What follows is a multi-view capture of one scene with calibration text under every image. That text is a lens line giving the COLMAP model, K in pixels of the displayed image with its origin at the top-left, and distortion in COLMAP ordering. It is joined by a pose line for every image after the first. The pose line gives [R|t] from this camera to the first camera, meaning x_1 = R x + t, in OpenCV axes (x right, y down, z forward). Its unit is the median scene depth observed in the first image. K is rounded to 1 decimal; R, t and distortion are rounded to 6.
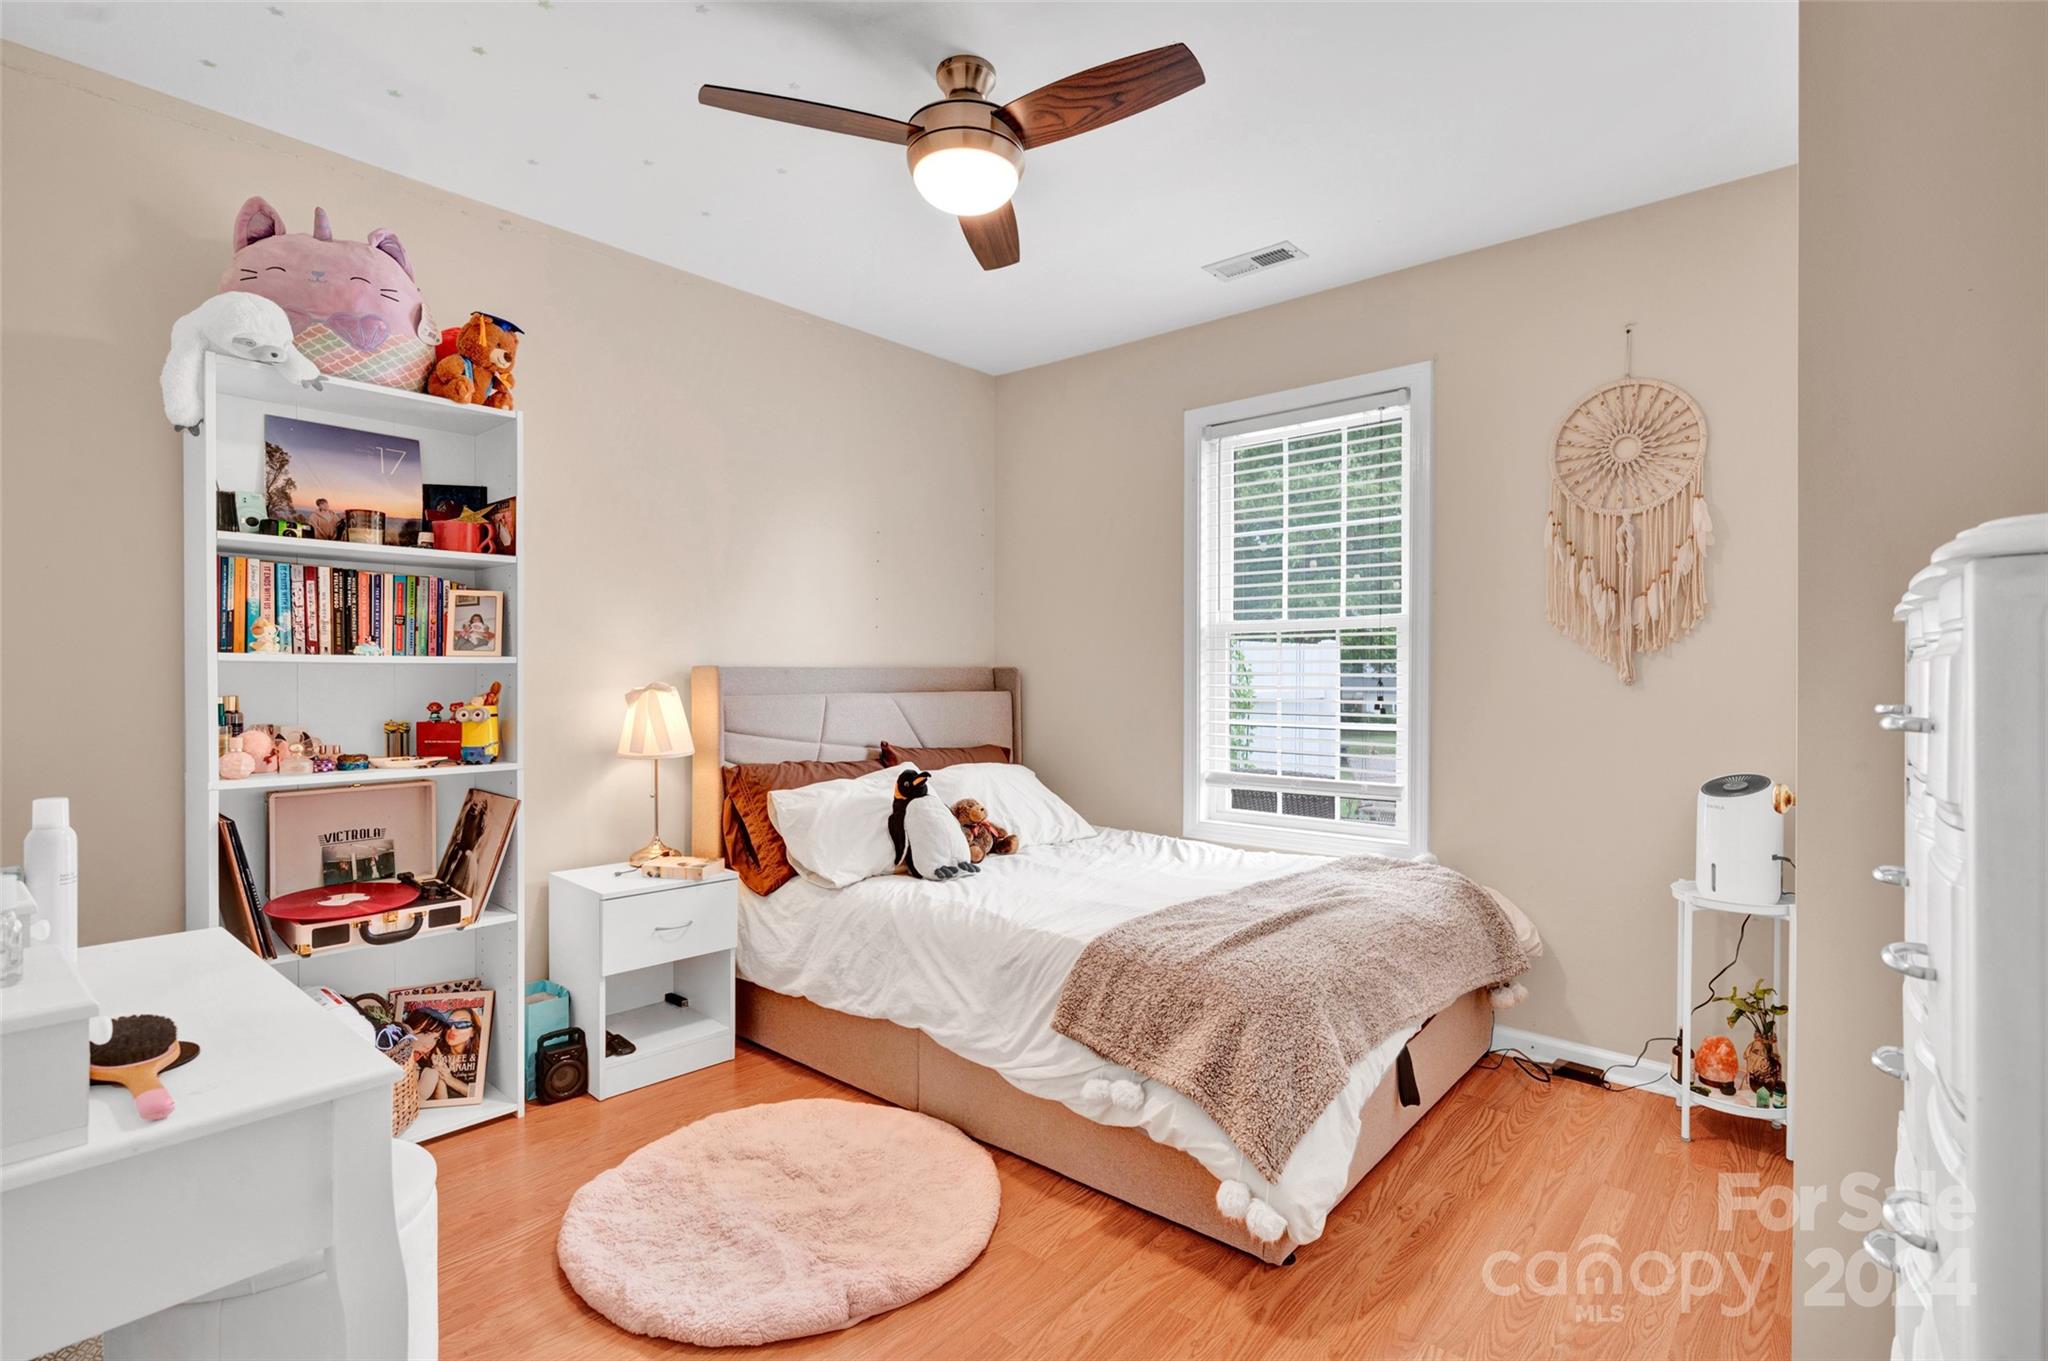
lens RADIAL K [[961.1, 0, 1018.3], [0, 961.1, 684.0], [0, 0, 1]] dist [-0.004200, -0.001188]
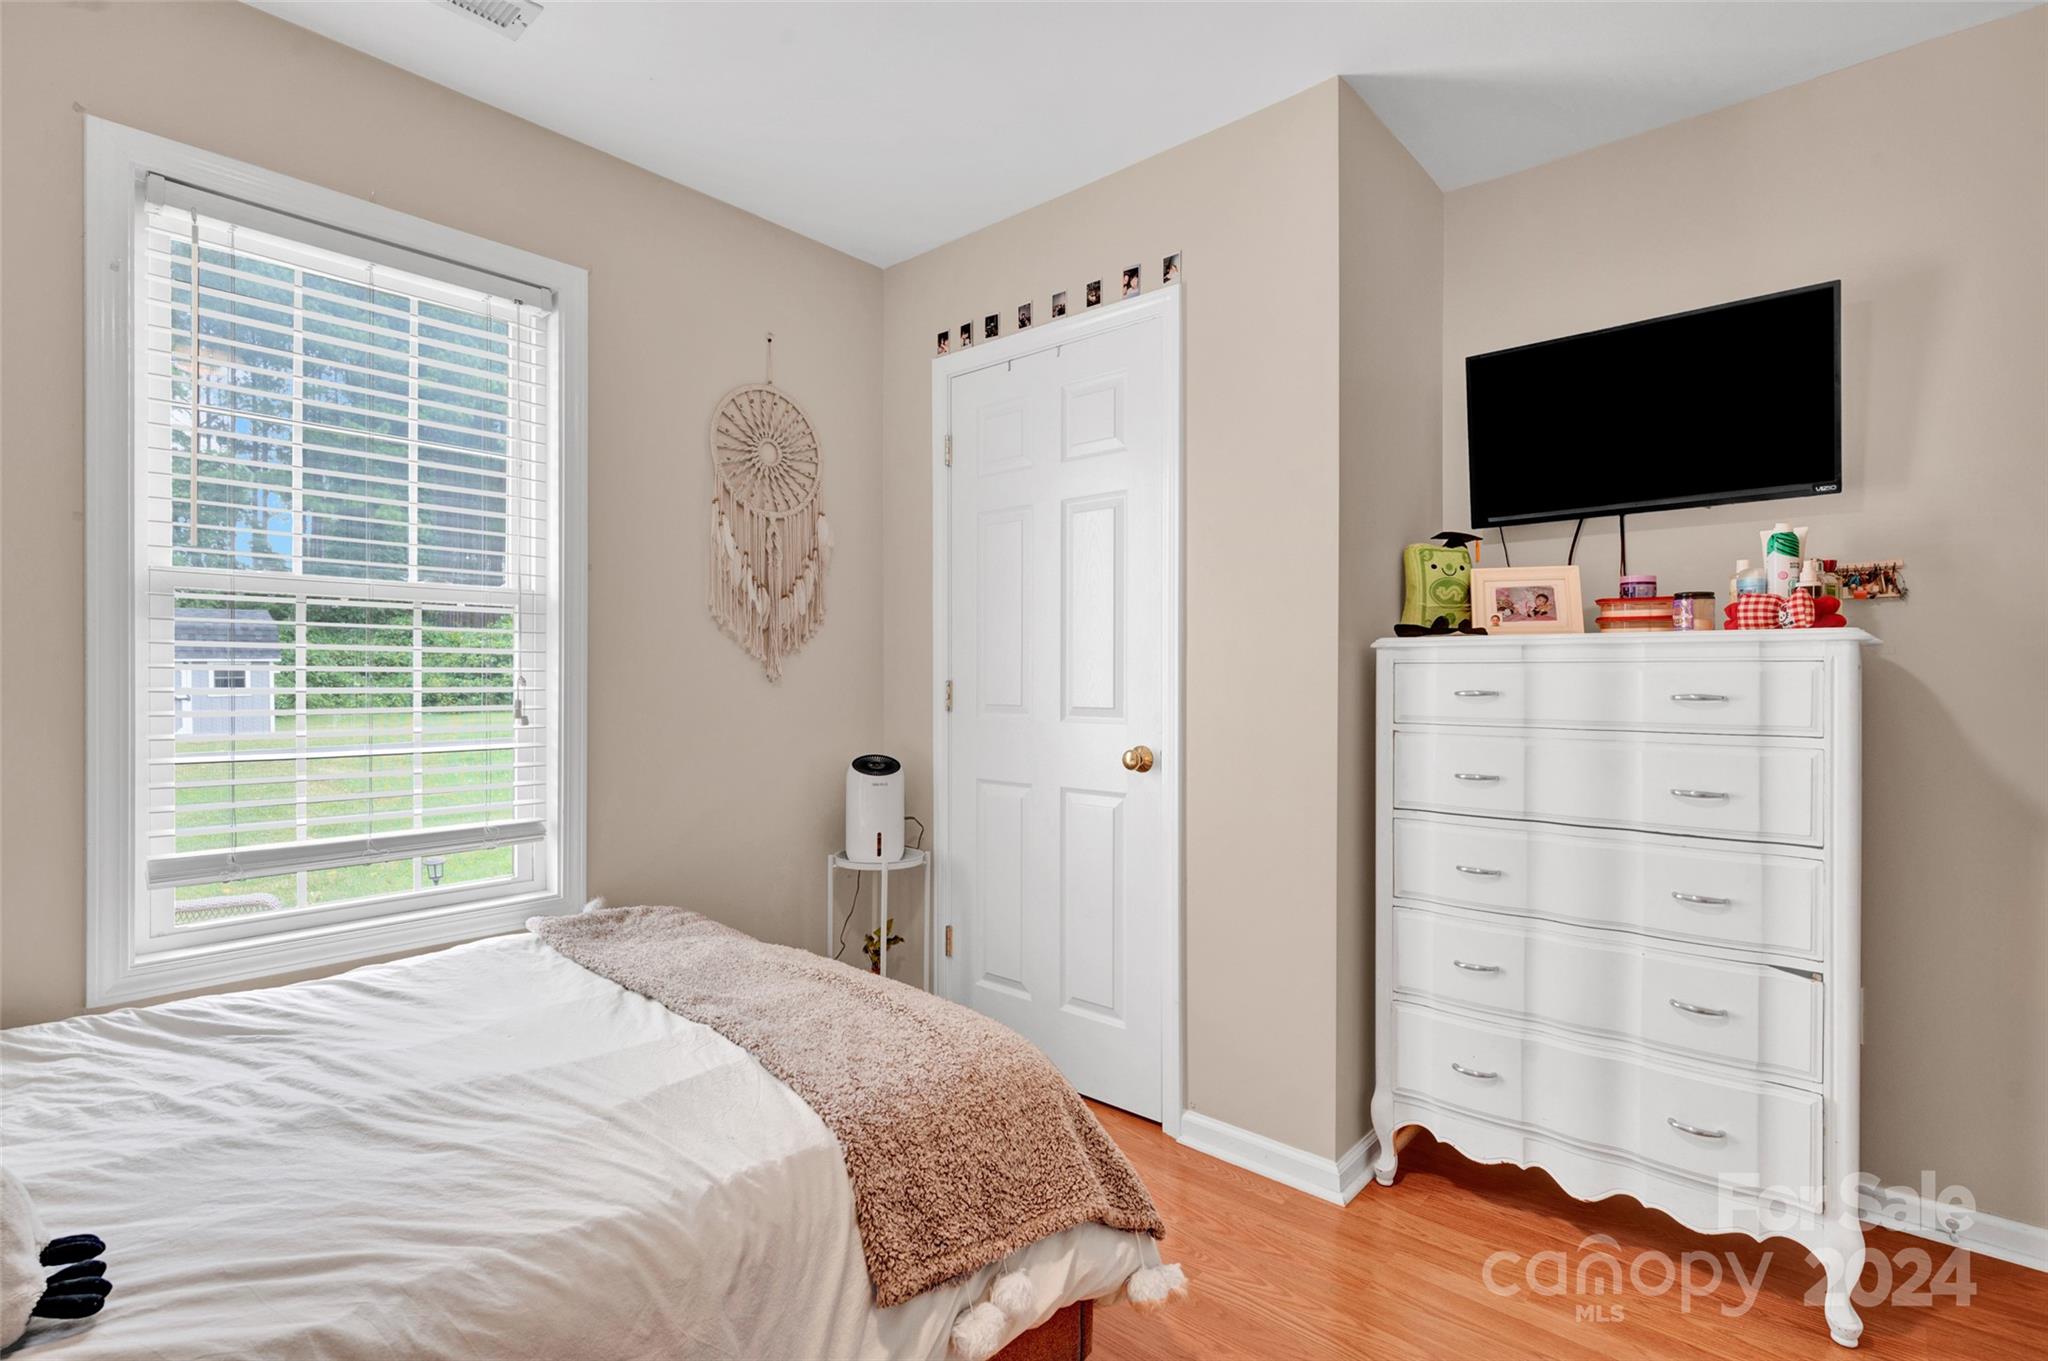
lens RADIAL K [[961.1, 0, 1018.3], [0, 961.1, 684.0], [0, 0, 1]] dist [-0.004200, -0.001188]
pose [[0.028032, -0.007213, 0.999581, -0.392035], [-0.000036, 0.999974, 0.007217, -0.004377], [-0.999607, -0.000238, 0.028031, 0.701048]]
